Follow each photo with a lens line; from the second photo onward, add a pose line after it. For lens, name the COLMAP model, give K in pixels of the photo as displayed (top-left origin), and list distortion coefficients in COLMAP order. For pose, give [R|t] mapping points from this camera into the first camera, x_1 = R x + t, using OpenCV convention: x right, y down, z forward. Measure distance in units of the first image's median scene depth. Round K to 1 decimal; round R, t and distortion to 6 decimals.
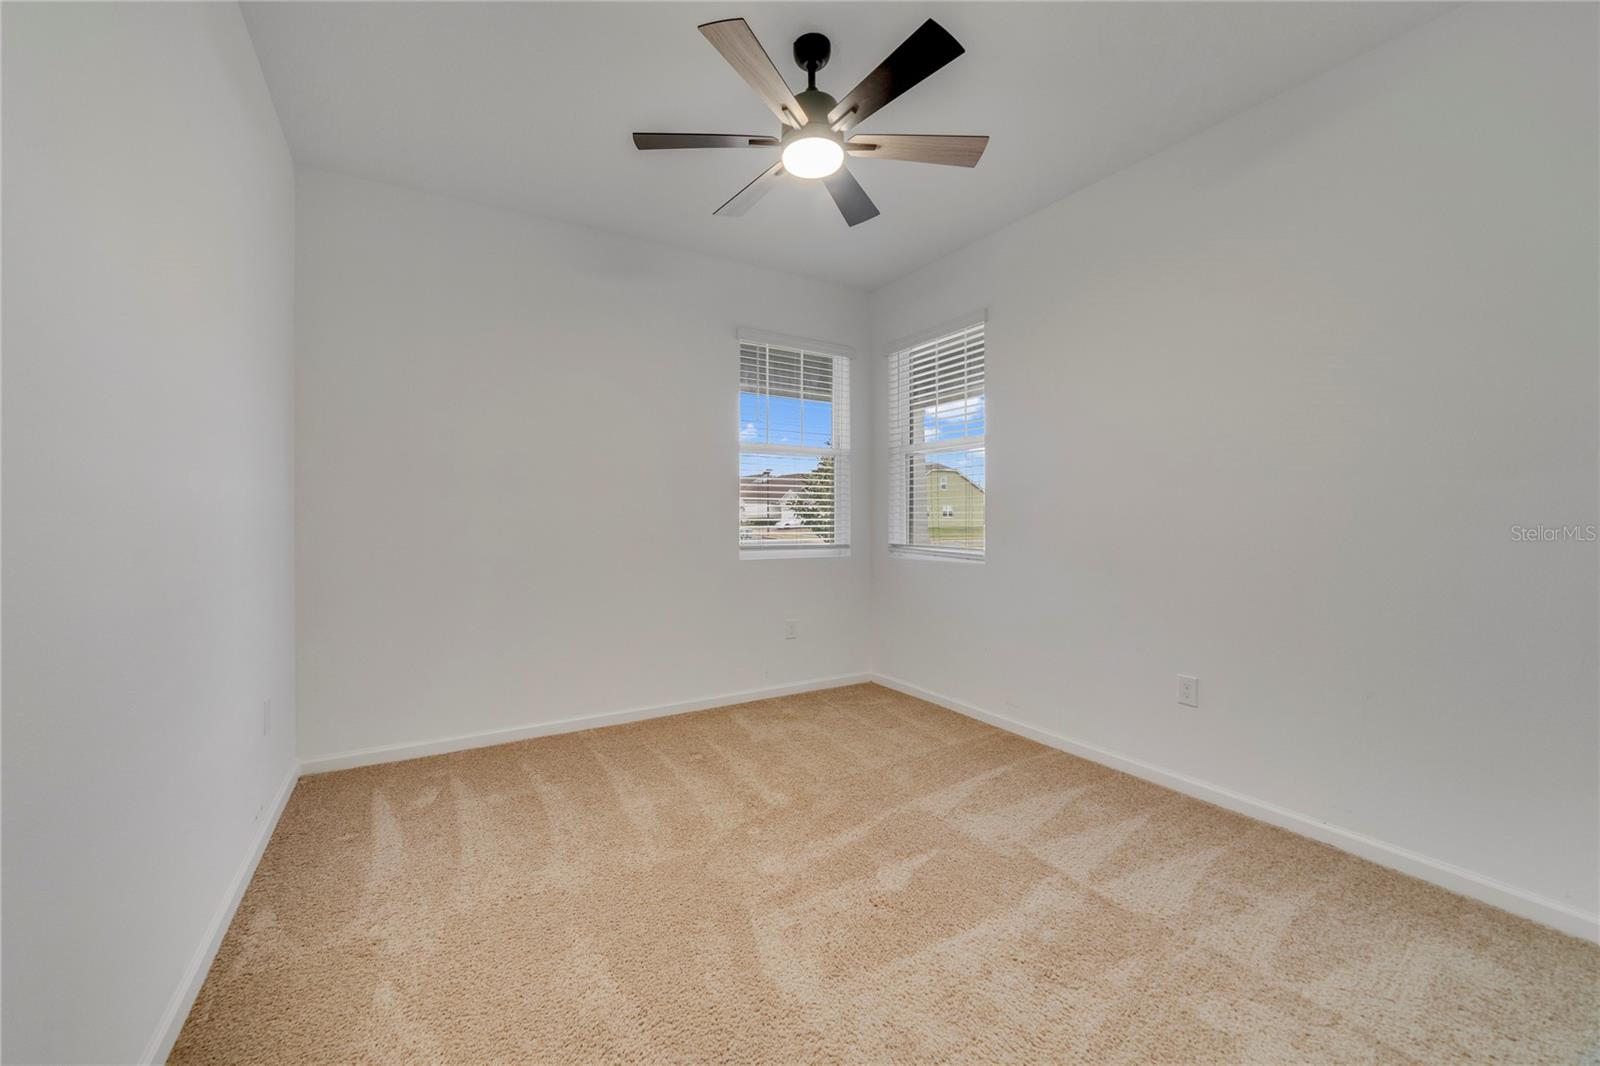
lens RADIAL K [[626.9, 0, 788.3], [0, 626.9, 530.7], [0, 0, 1]] dist [-0.028113, 0.010110]
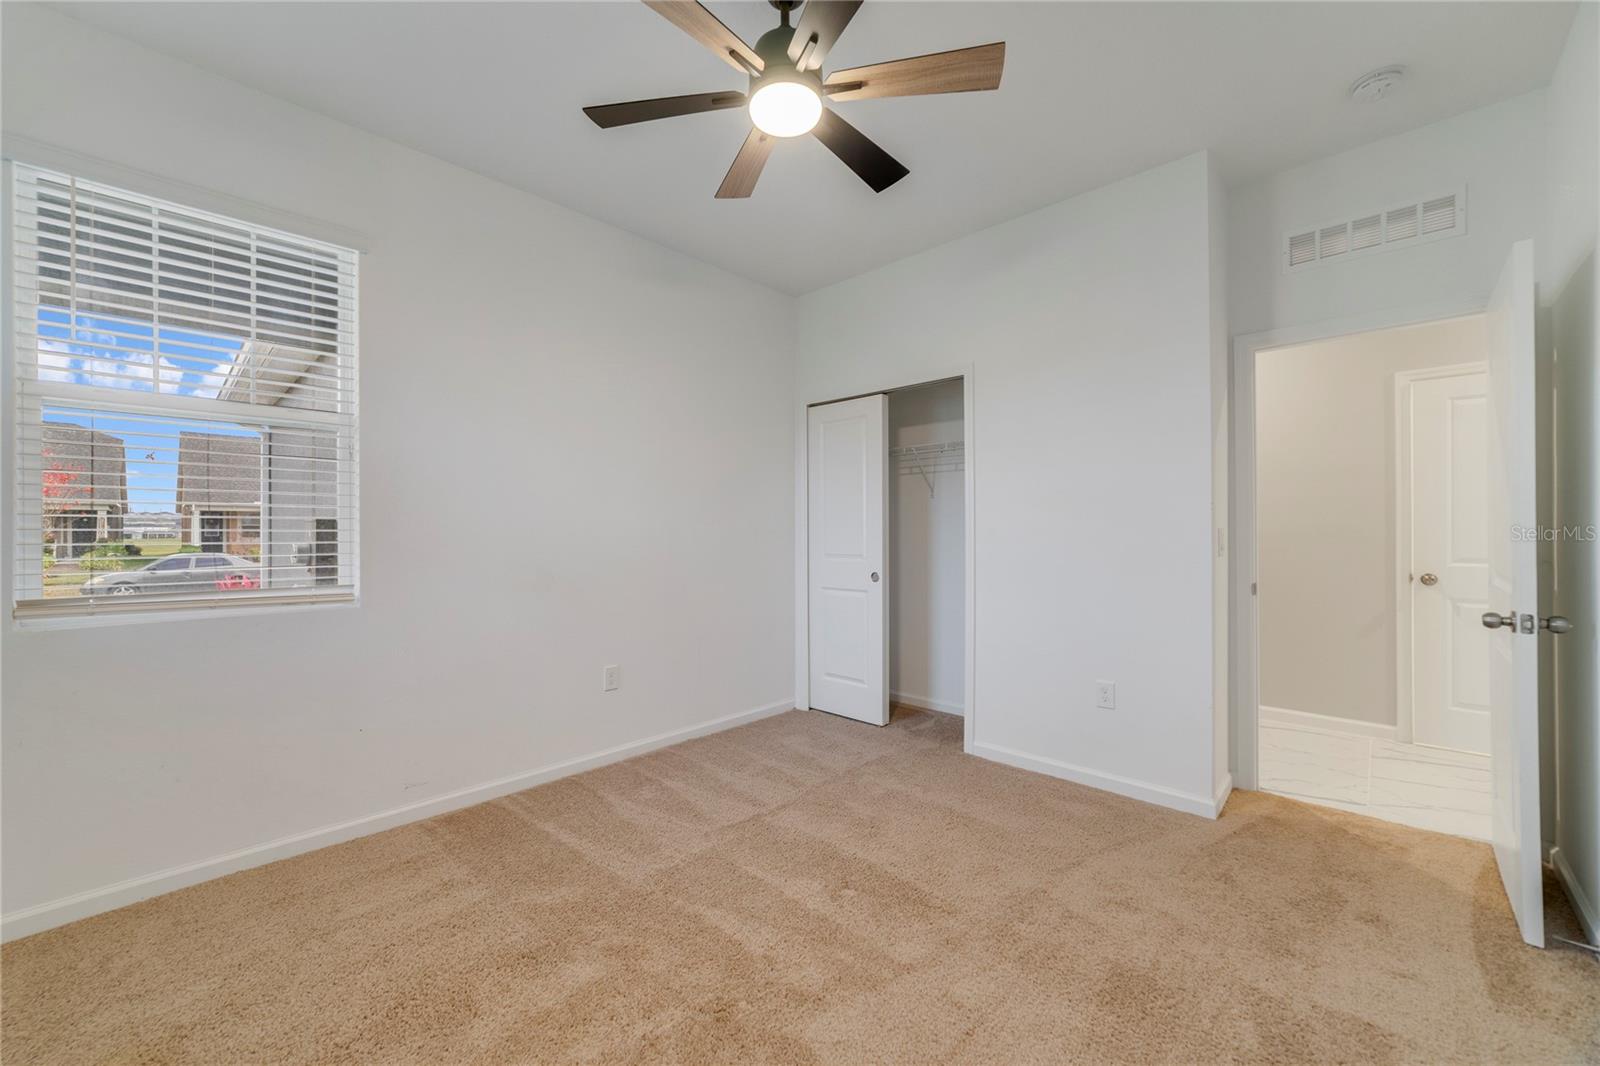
lens RADIAL K [[626.9, 0, 788.3], [0, 626.9, 530.7], [0, 0, 1]] dist [-0.028113, 0.010110]
pose [[-0.270253, 0.000438, 0.962789, -0.694010], [0.019237, 0.999803, 0.004945, -0.034044], [-0.962597, 0.019858, -0.270208, 1.081540]]
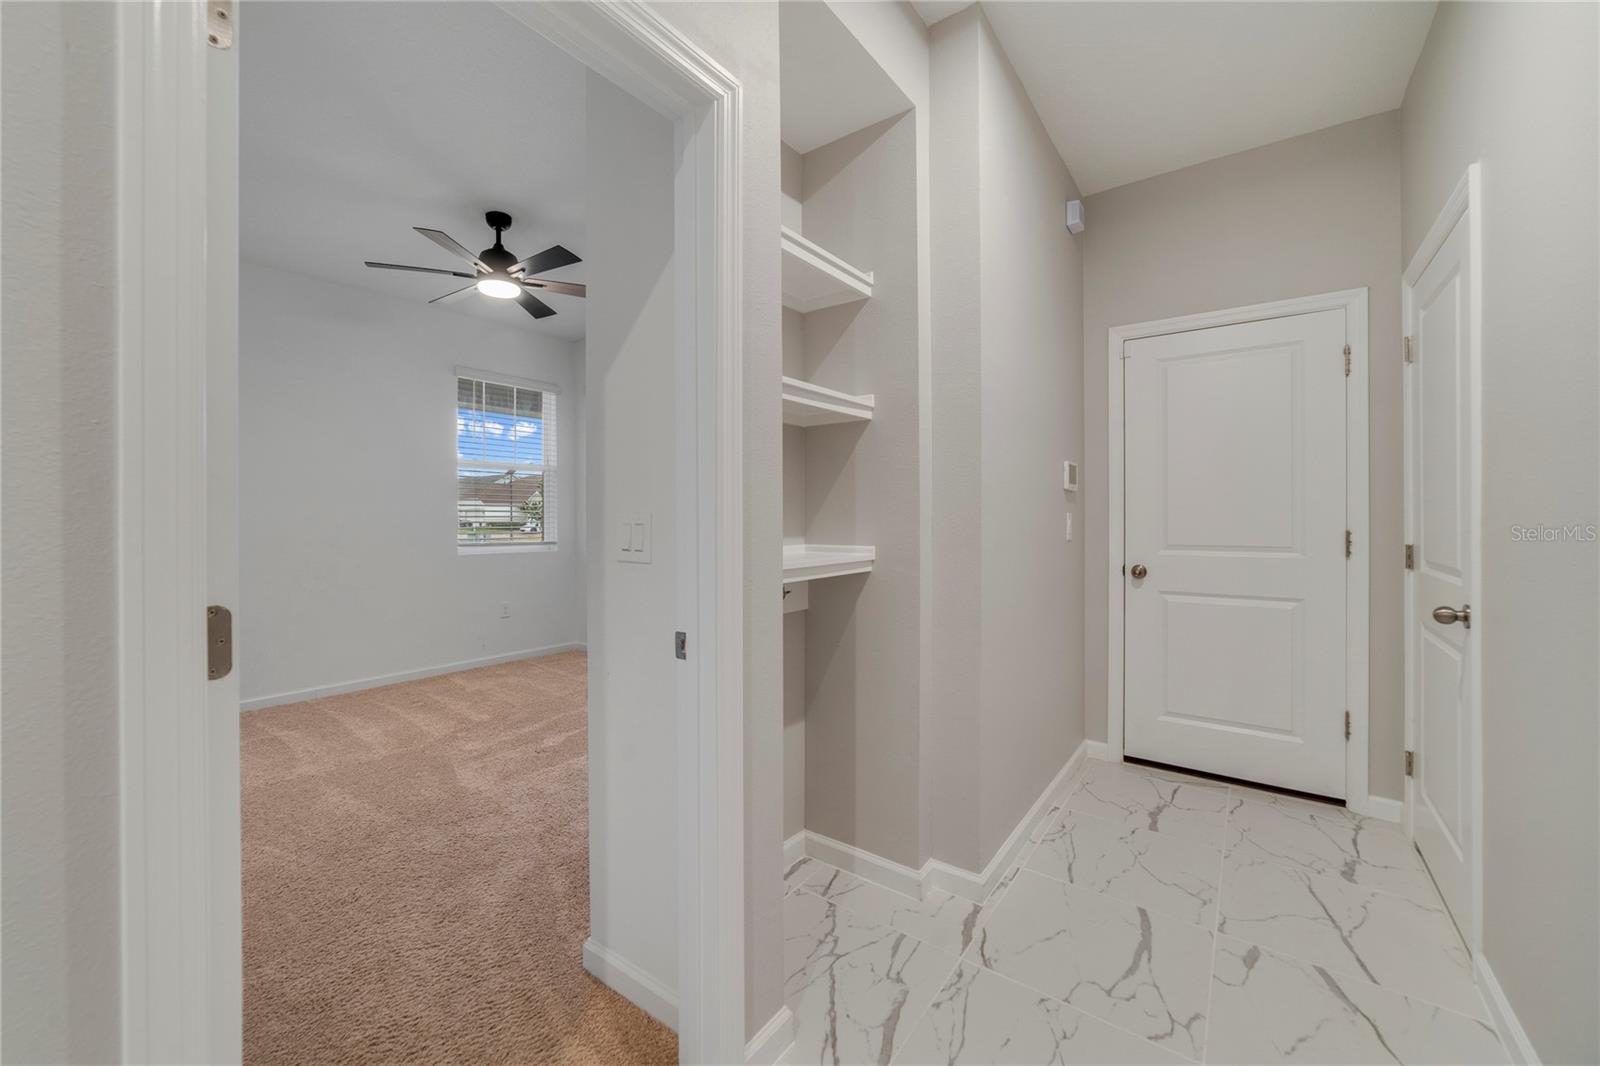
lens RADIAL K [[626.9, 0, 788.3], [0, 626.9, 530.7], [0, 0, 1]] dist [-0.028113, 0.010110]
pose [[0.927642, -0.006707, 0.373411, 0.110789], [0.008443, 0.999960, -0.003013, 0.013863], [-0.373376, 0.005948, 0.927661, -0.620385]]
